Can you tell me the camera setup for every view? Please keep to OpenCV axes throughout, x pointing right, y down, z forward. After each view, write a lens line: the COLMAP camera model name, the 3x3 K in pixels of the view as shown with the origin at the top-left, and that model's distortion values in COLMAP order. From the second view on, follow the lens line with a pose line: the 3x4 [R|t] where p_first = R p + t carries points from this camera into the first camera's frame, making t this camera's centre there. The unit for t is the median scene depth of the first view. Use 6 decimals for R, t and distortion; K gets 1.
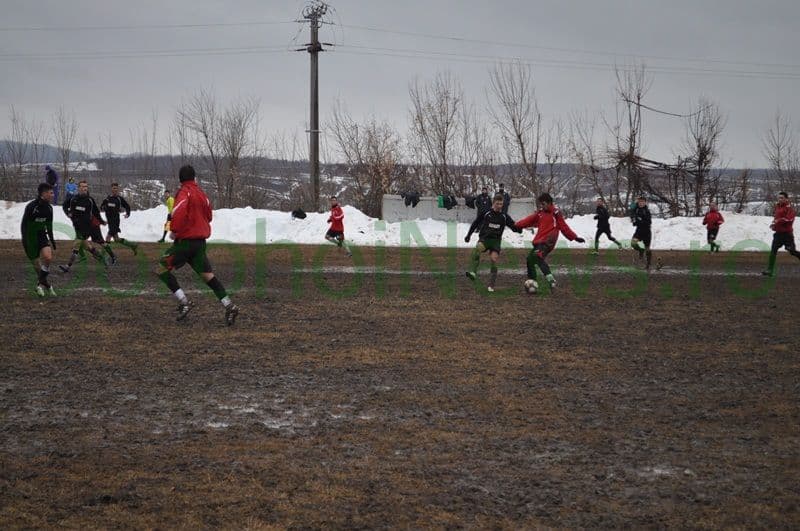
lens RADIAL K [[1867.1, 0, 399.4], [0, 1867.1, 264.1], [0, 0, 1]] dist [-0.018252, 0.000000]
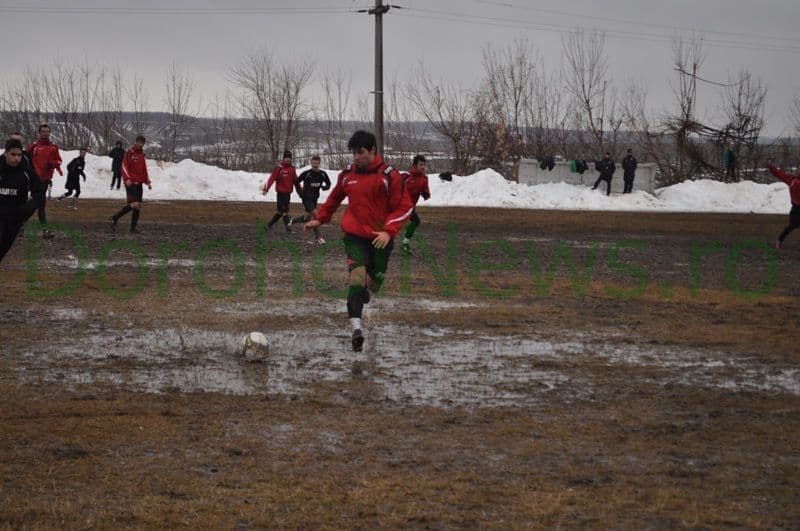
lens RADIAL K [[1867.1, 0, 400.3], [0, 1867.1, 266.4], [0, 0, 1]] dist [-0.018252, 0.000000]
pose [[0.958732, -0.003680, 0.284286, -0.367769], [-0.005203, 0.999522, 0.030482, -0.008622], [-0.284263, -0.030703, 0.958255, 0.023293]]
